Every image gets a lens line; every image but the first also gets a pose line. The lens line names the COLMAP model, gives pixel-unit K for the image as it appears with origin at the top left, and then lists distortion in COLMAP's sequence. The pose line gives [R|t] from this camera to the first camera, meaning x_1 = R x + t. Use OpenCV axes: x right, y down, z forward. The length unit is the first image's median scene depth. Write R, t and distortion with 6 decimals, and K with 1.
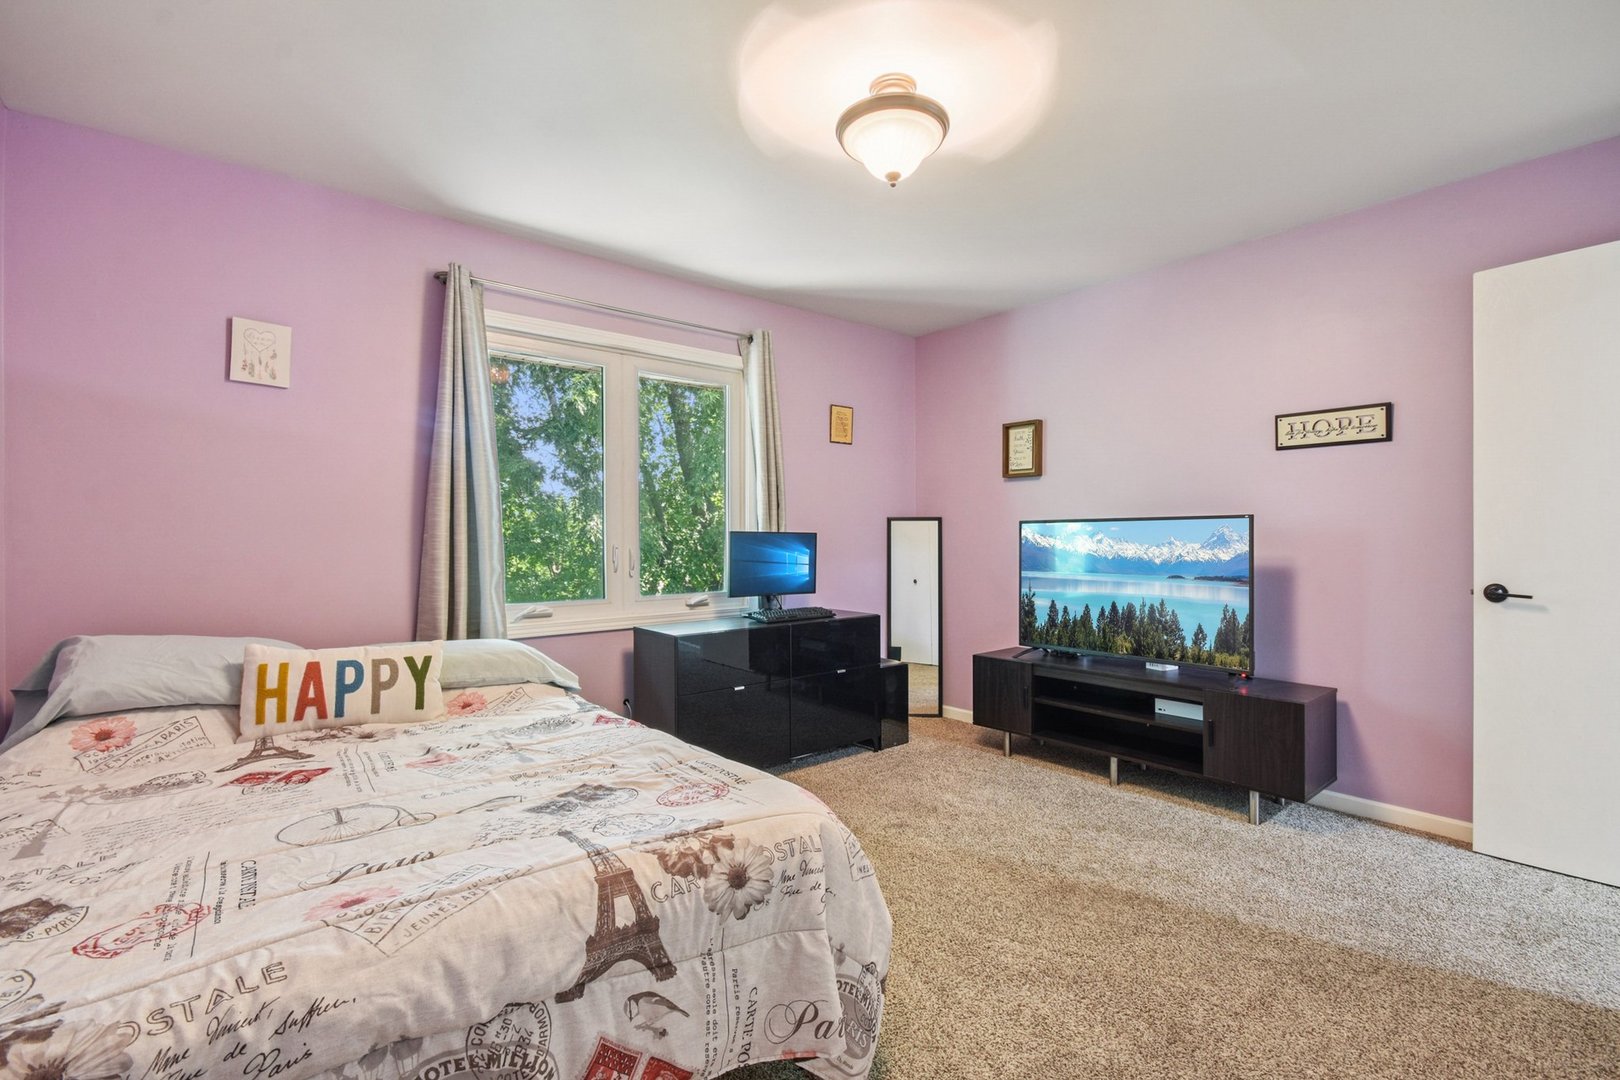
lens RADIAL K [[729.8, 0, 814.8], [0, 729.8, 538.5], [0, 0, 1]] dist [0.010356, -0.000926]
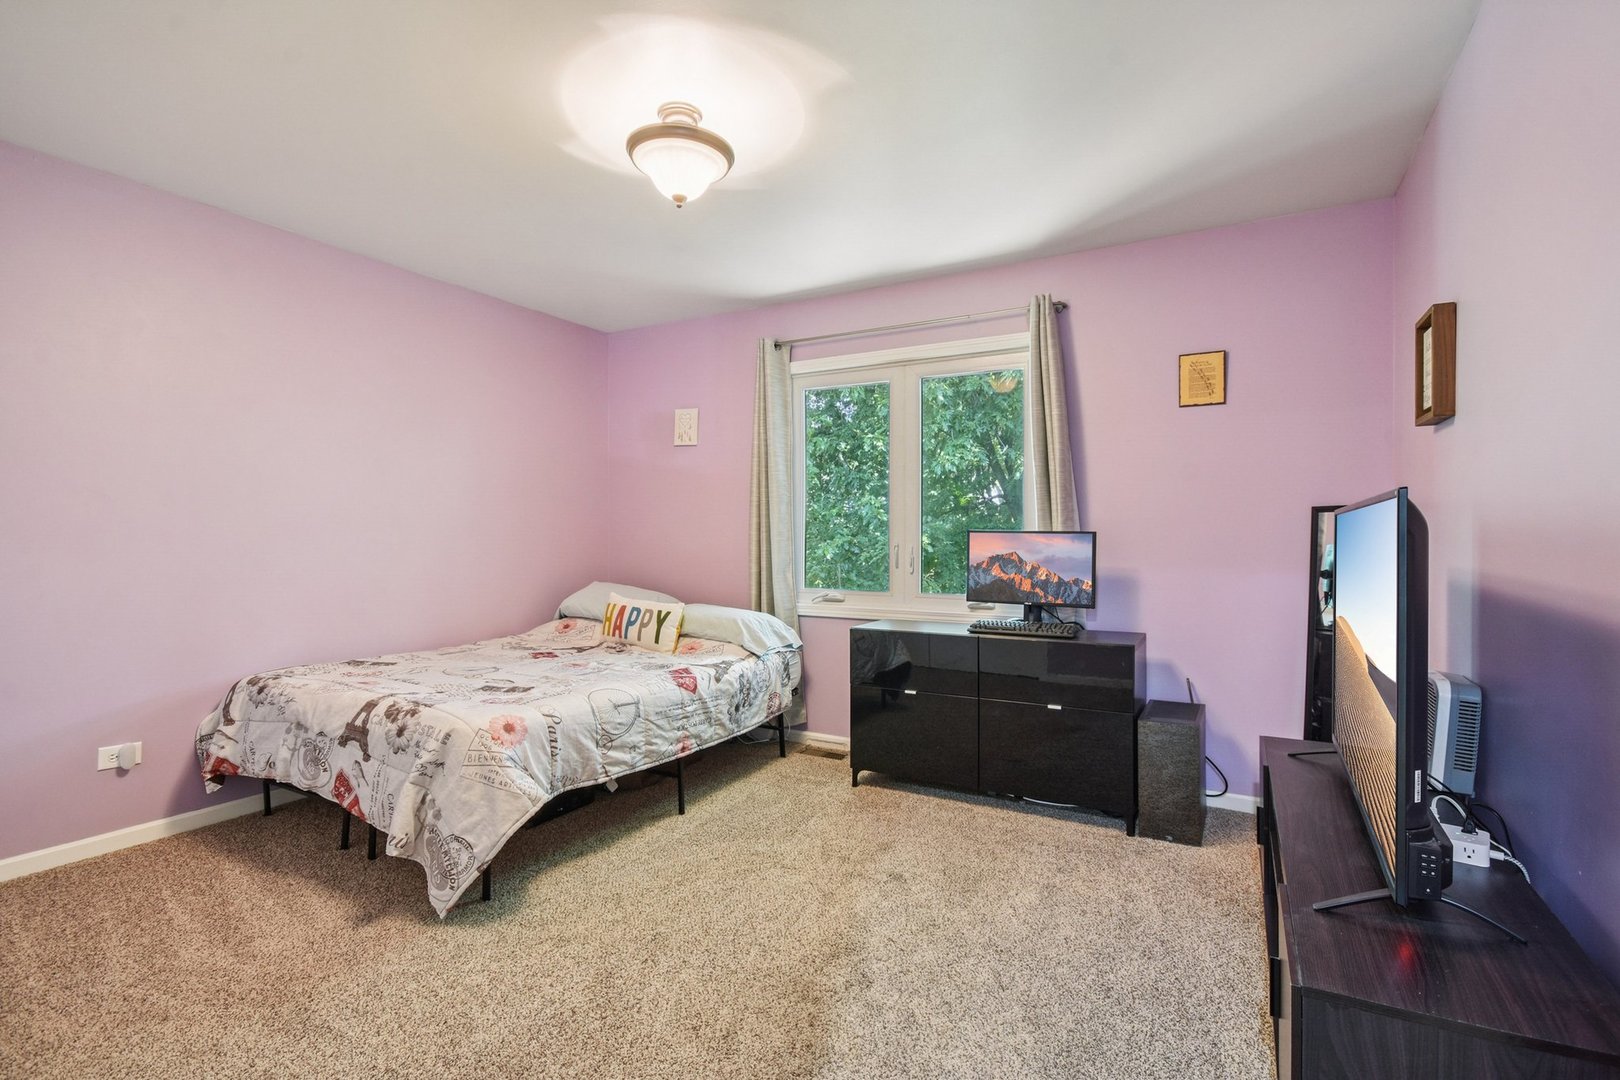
lens RADIAL K [[747.1, 0, 812.2], [0, 747.1, 538.2], [0, 0, 1]] dist [0.004993, 0.000443]
pose [[0.356233, 0.007613, -0.934366, 1.170707], [-0.005722, 0.999966, 0.005966, -0.007797], [0.934380, 0.003221, 0.356264, 0.785585]]
